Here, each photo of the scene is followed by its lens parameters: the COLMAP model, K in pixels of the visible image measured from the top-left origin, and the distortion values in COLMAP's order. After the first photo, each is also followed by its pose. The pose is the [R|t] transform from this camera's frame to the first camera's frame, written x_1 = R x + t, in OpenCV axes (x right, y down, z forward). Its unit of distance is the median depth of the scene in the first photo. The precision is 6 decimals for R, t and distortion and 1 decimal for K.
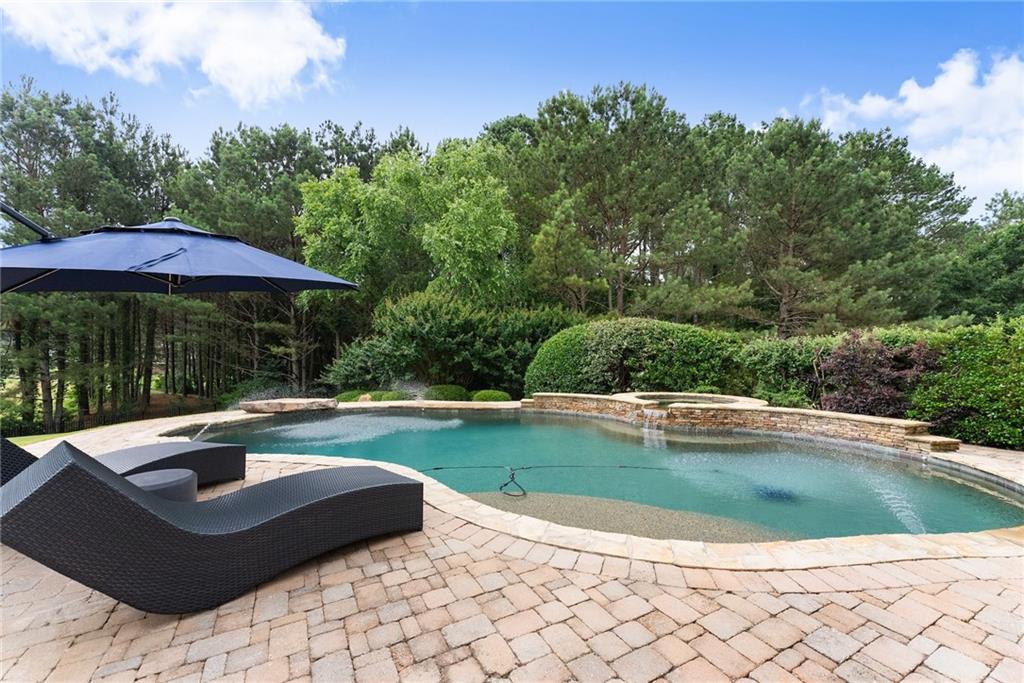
lens RADIAL K [[413.7, 0, 512.0], [0, 413.7, 341.5], [0, 0, 1]] dist [0.003471, 0.000317]
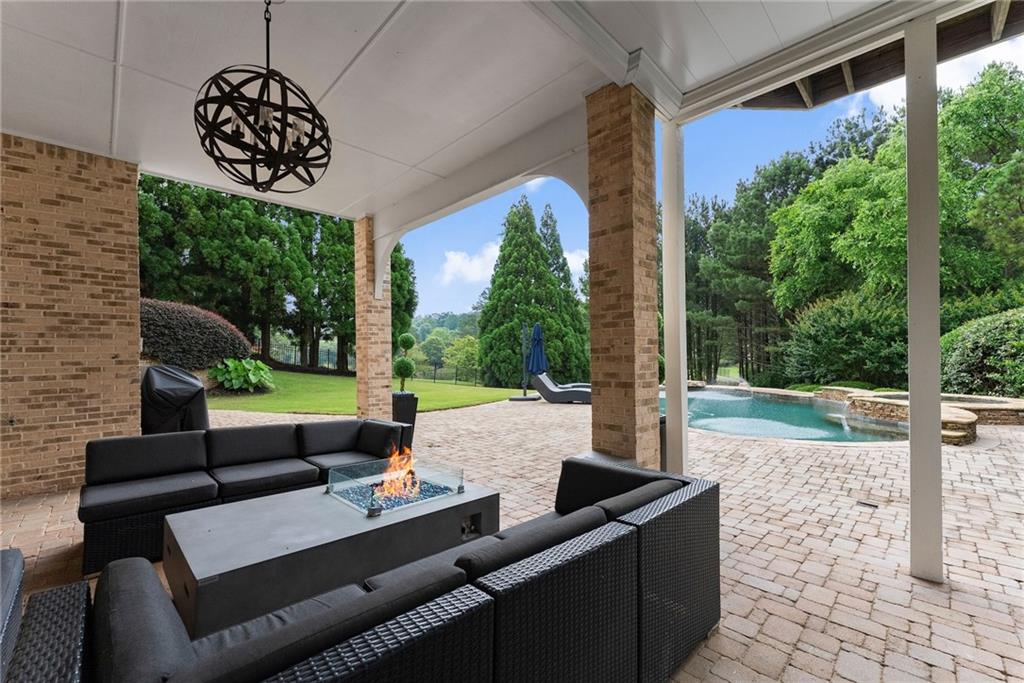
lens RADIAL K [[415.5, 0, 513.0], [0, 415.5, 355.6], [0, 0, 1]] dist [-0.000079, -0.000106]
pose [[0.286495, -0.005700, -0.958065, 0.623502], [0.048778, 0.998772, 0.008644, -0.013796], [0.956839, -0.049209, 0.286421, -0.149224]]
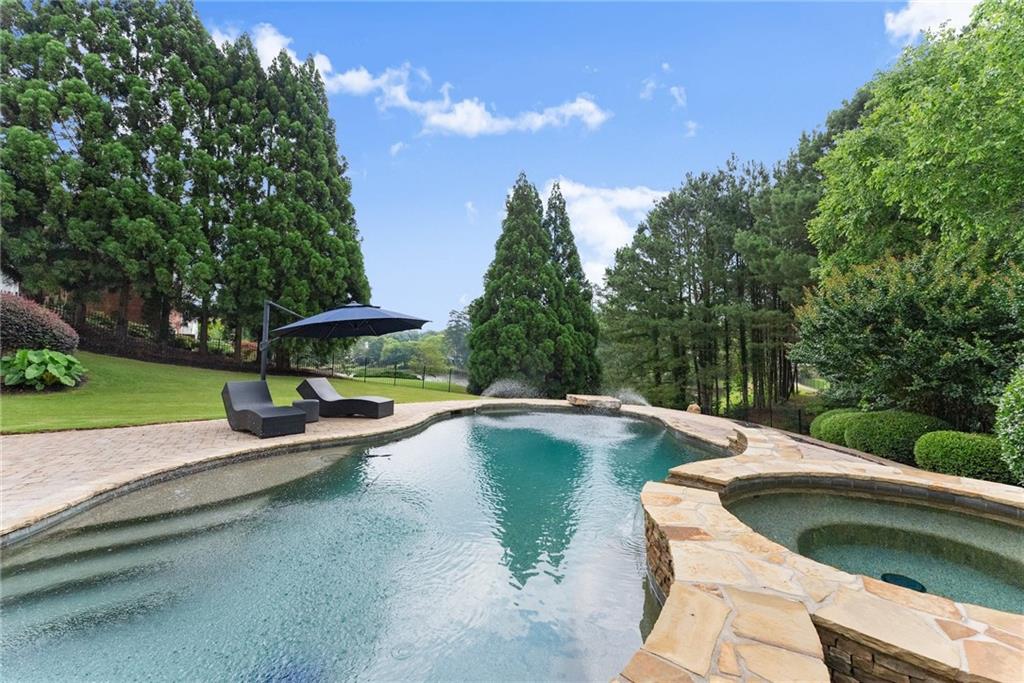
lens RADIAL K [[410.3, 0, 514.2], [0, 410.3, 348.0], [0, 0, 1]] dist [0.001412, -0.000027]
pose [[0.075905, -0.027435, -0.996738, 0.384487], [0.027120, 0.999308, -0.025440, 0.013934], [0.996746, -0.025101, 0.076597, 0.412746]]
